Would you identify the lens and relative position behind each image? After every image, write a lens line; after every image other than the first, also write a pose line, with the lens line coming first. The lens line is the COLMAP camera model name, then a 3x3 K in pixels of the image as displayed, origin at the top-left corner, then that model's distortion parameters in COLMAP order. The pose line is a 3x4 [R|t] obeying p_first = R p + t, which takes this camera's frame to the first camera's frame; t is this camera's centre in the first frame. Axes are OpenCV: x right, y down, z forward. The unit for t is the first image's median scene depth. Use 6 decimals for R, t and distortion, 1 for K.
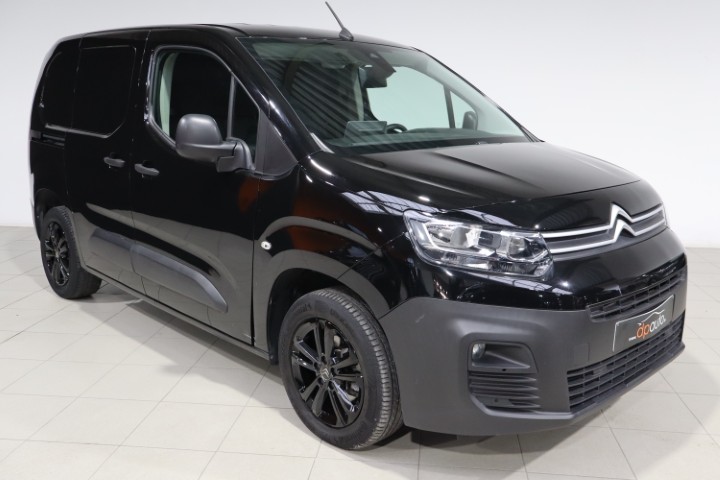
lens RADIAL K [[694.9, 0, 360.0], [0, 694.9, 240.0], [0, 0, 1]] dist [-0.002643, -0.008270]
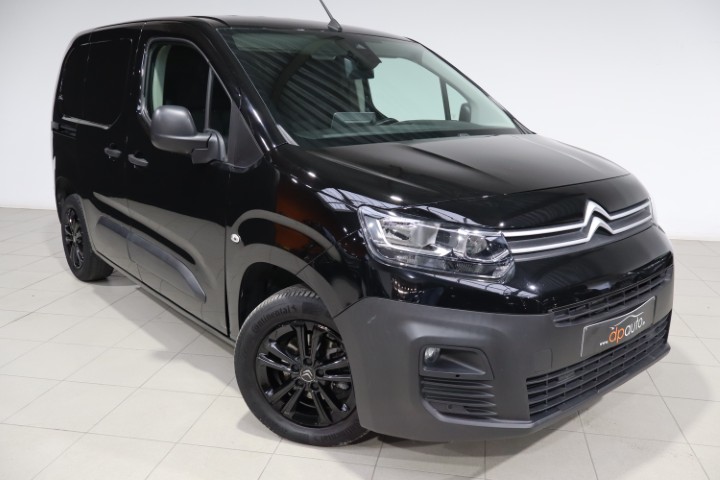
lens RADIAL K [[635.8, 0, 360.0], [0, 635.8, 240.0], [0, 0, 1]] dist [0.000917, 0.000338]
pose [[0.997429, 0.014400, -0.070205, 0.103957], [-0.012426, 0.999517, 0.028477, -0.016987], [0.070581, -0.027532, 0.997126, 0.100264]]
